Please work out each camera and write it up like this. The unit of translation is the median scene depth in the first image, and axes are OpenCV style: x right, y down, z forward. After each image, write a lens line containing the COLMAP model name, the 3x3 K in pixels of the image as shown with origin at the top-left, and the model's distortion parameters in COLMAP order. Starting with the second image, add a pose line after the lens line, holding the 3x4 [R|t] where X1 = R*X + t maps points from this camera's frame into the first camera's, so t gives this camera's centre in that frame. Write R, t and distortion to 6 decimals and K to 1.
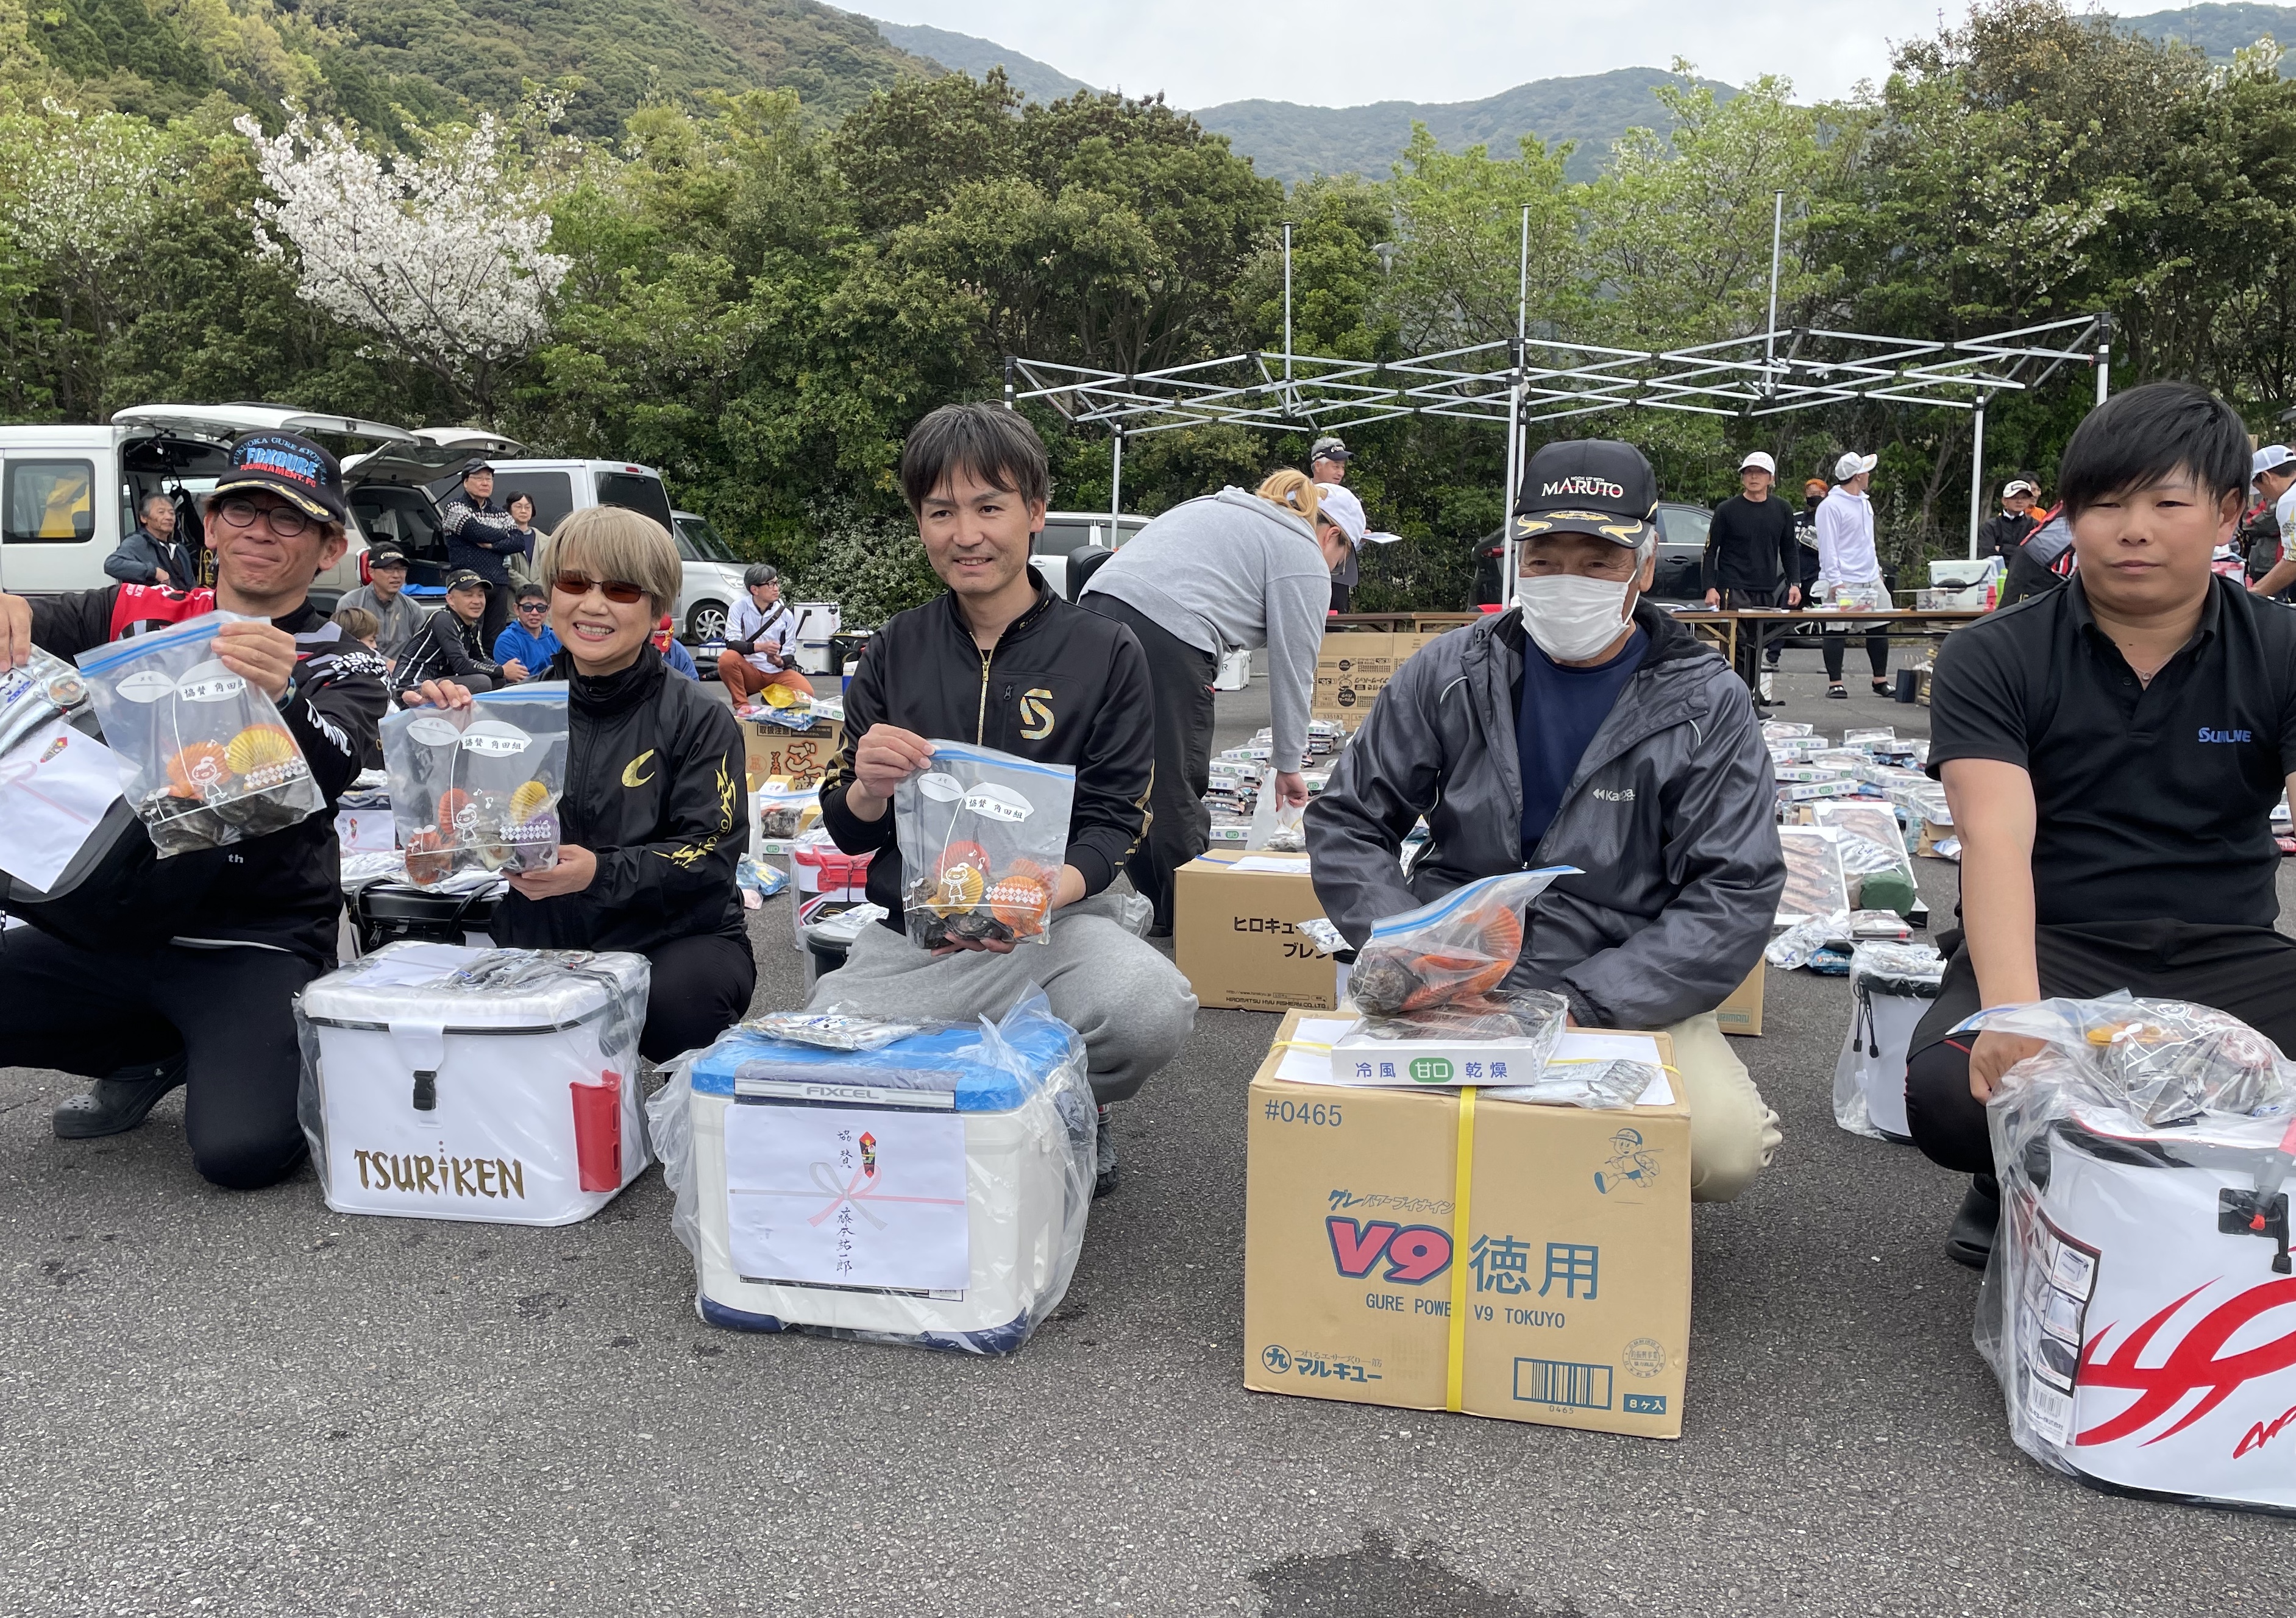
lens RADIAL K [[1874.0, 0, 1051.8], [0, 1874.0, 814.5], [0, 0, 1]] dist [0.106247, -0.137247]
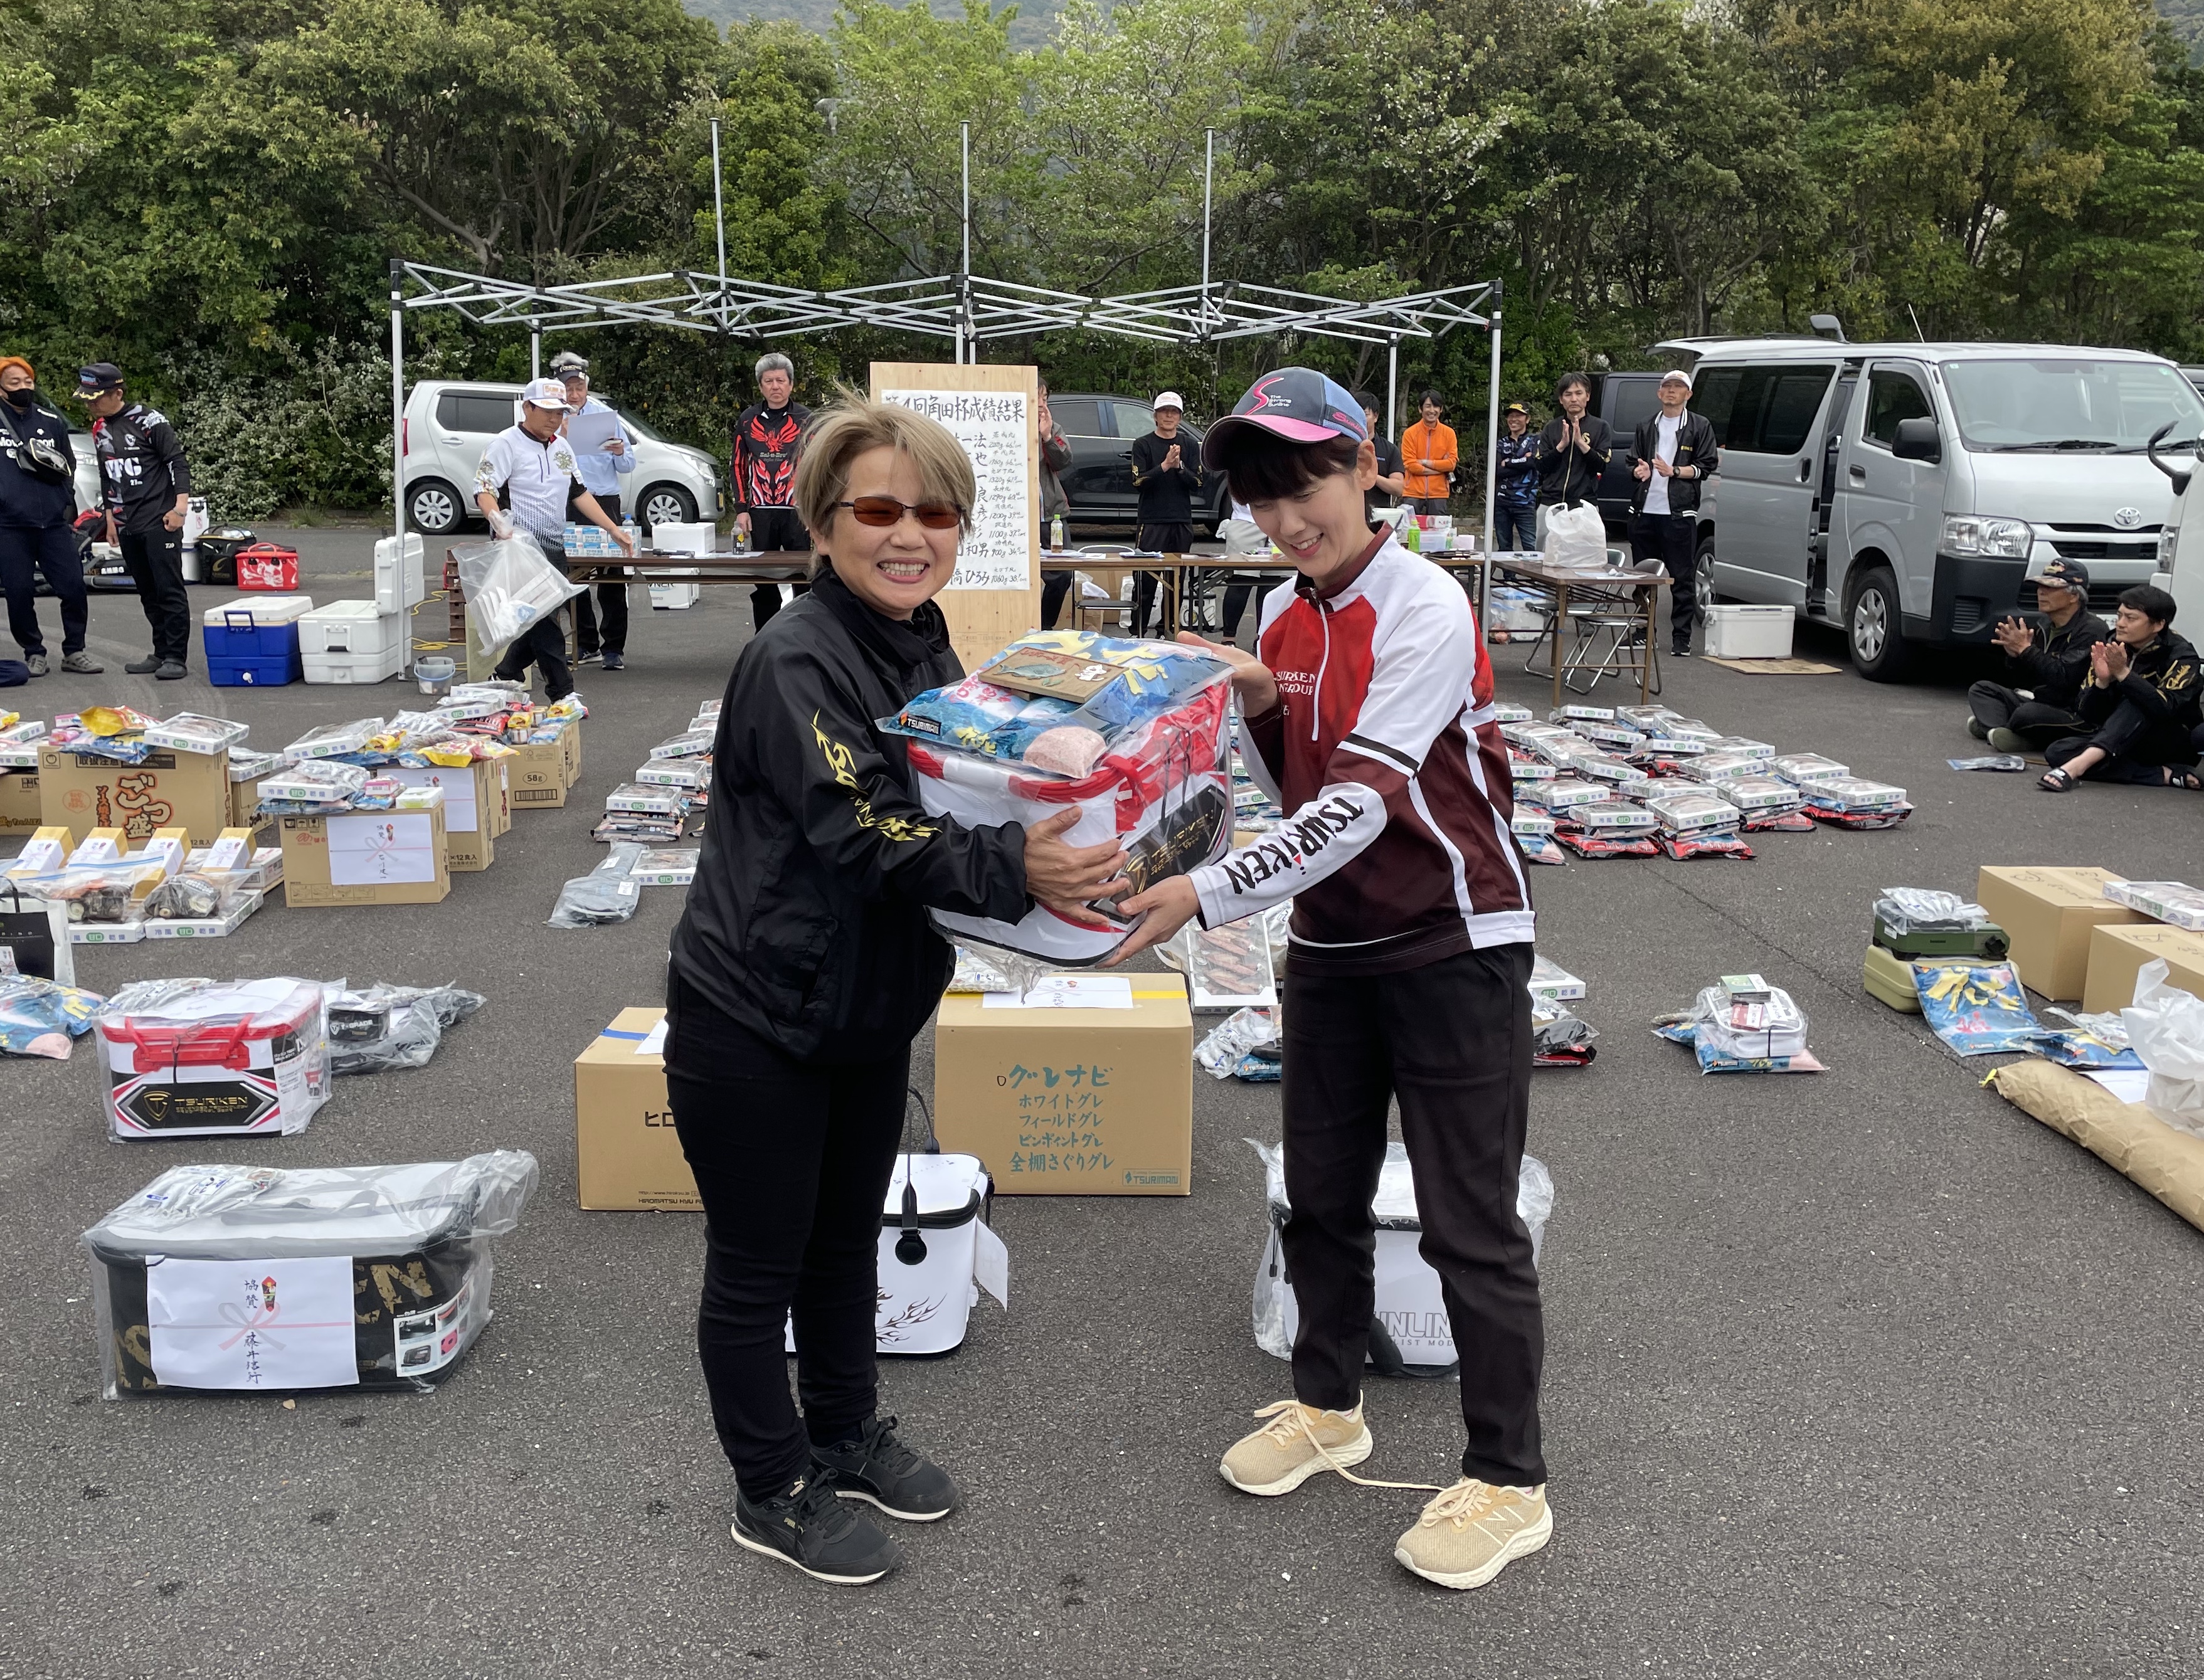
lens RADIAL K [[1936.8, 0, 1119.1], [0, 1936.8, 771.0], [0, 0, 1]] dist [0.104424, -0.141486]
pose [[0.952837, -0.040402, 0.300781, 0.006701], [0.022434, 0.997764, 0.062955, -0.027440], [-0.302652, -0.053239, 0.951613, 0.009003]]
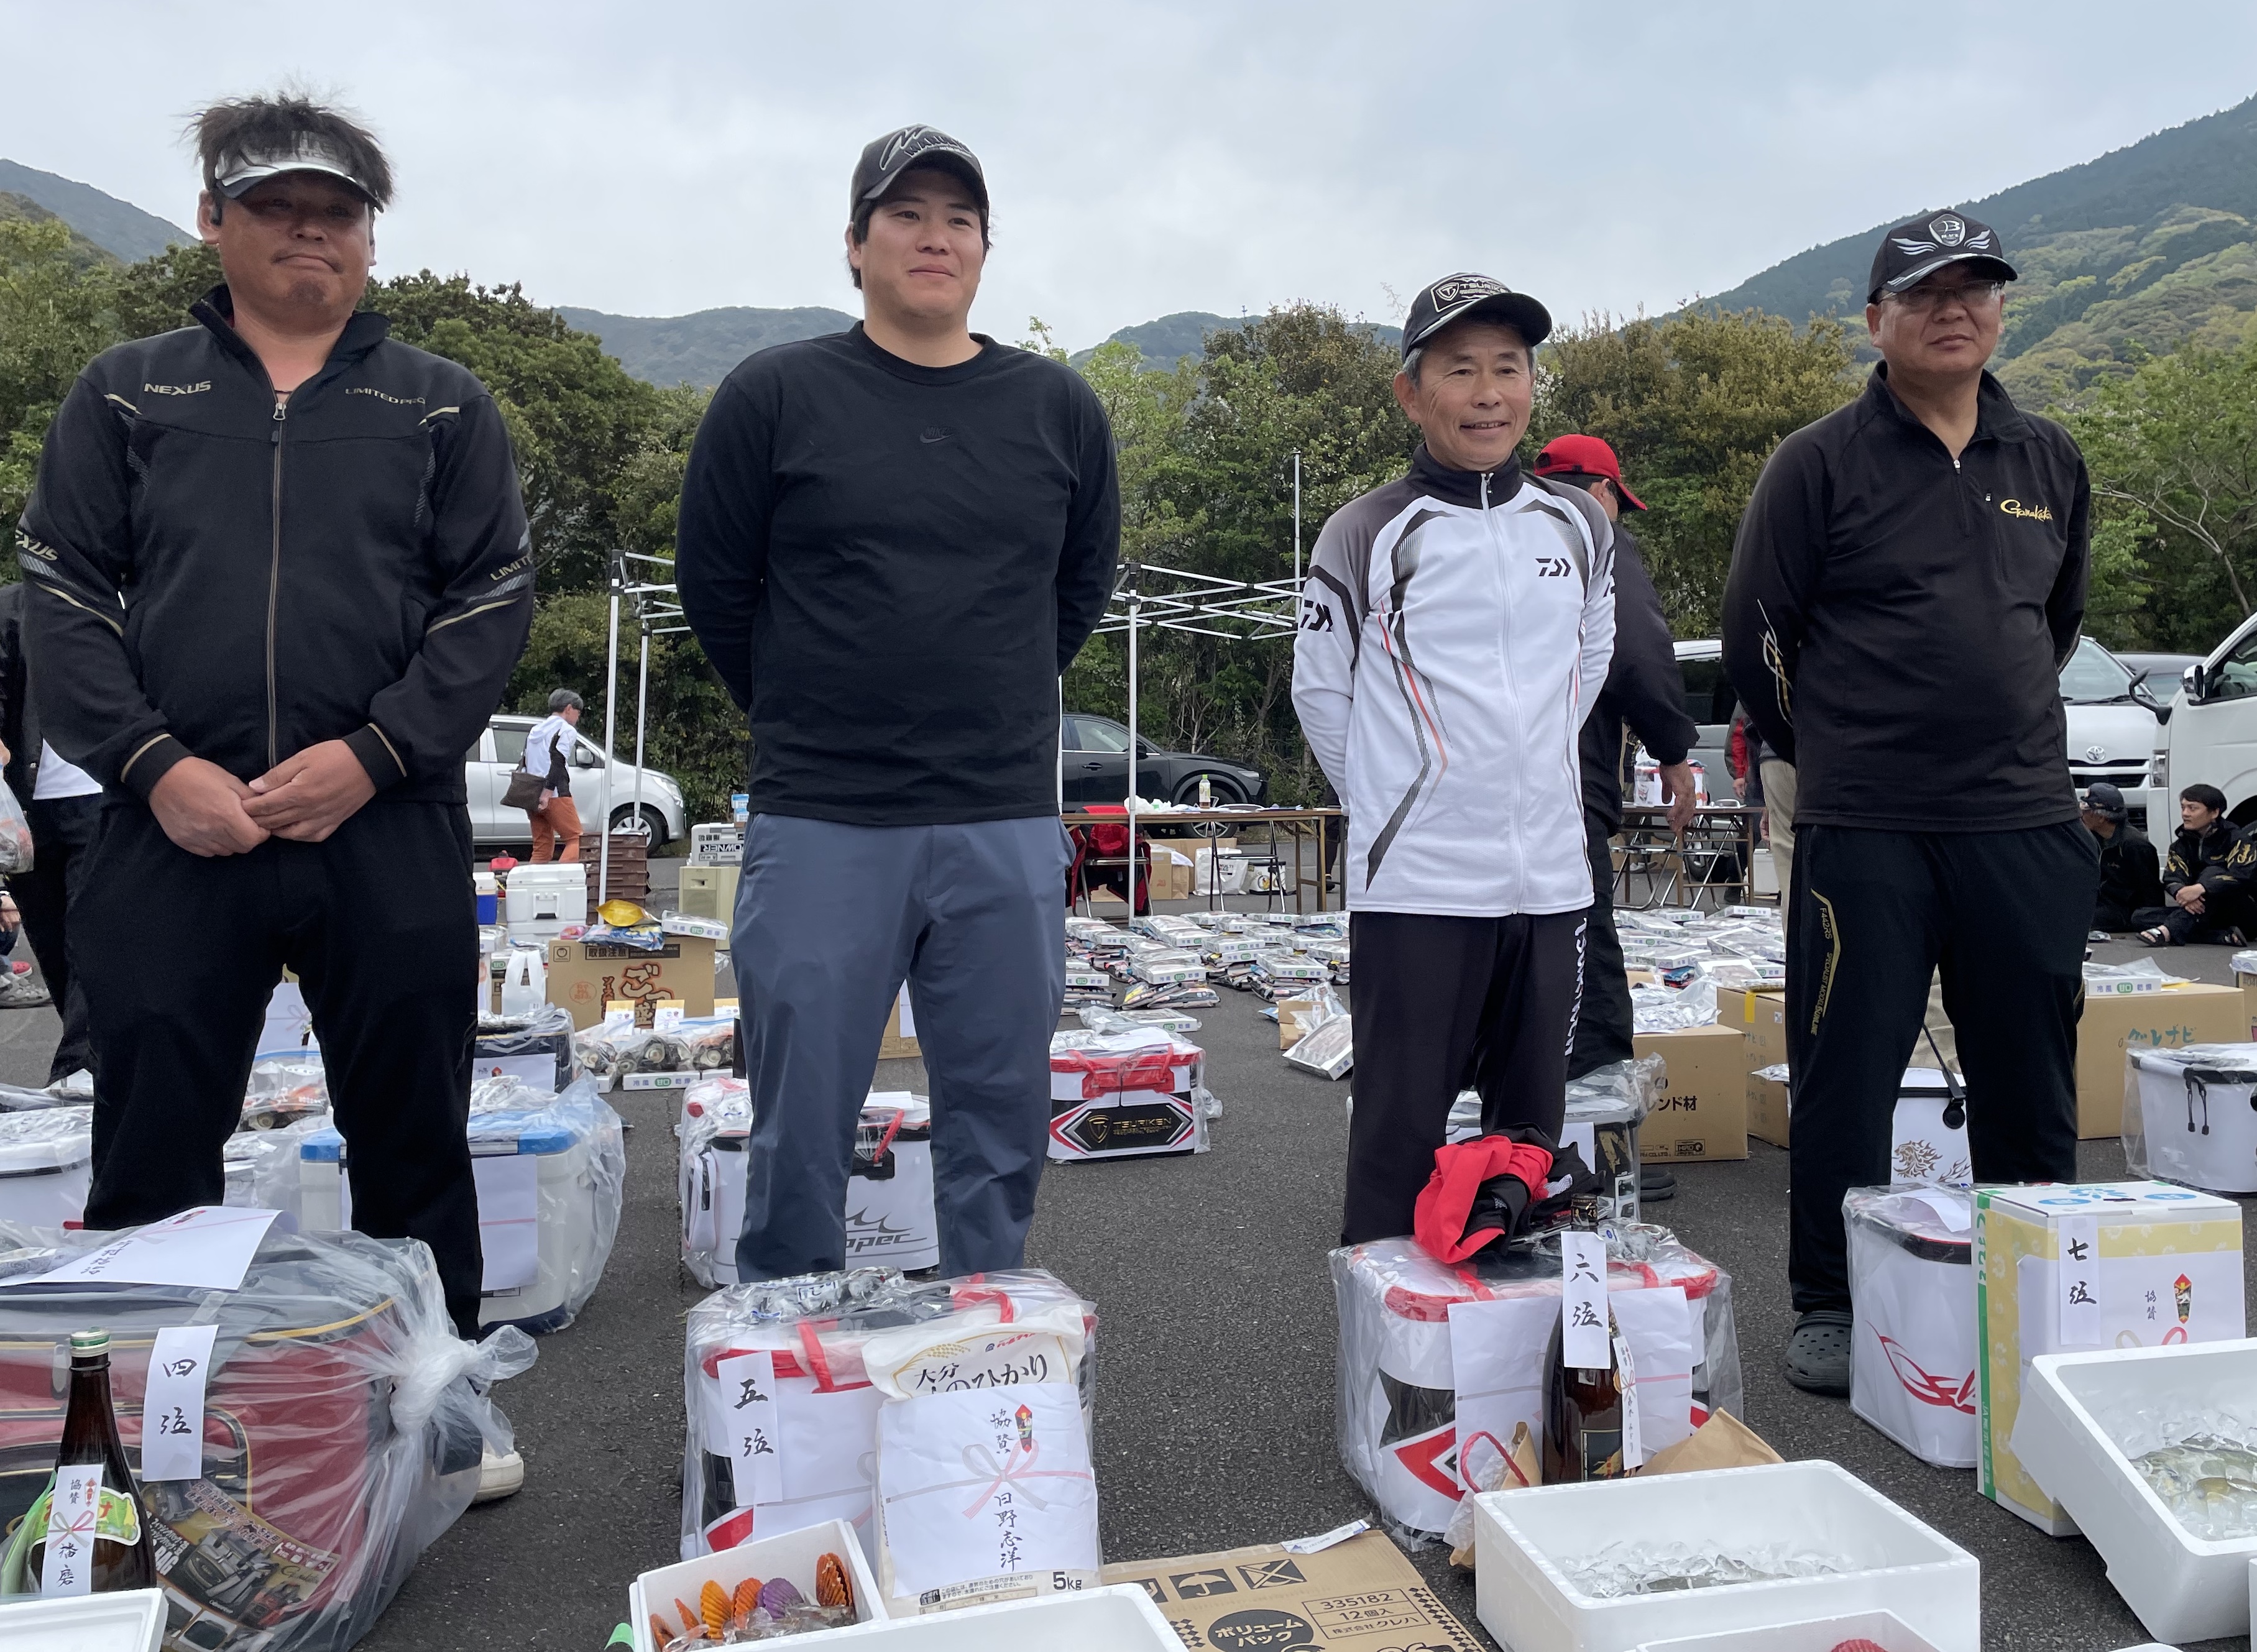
lens RADIAL K [[1910.7, 0, 1261.5], [0, 1910.7, 712.0], [0, 0, 1]] dist [0.121982, -0.177522]
pose [[0.869427, 0.011874, 0.493919, -0.106757], [0.068596, 0.987128, -0.144478, -0.001192], [-0.489276, 0.159494, 0.857421, 0.016045]]
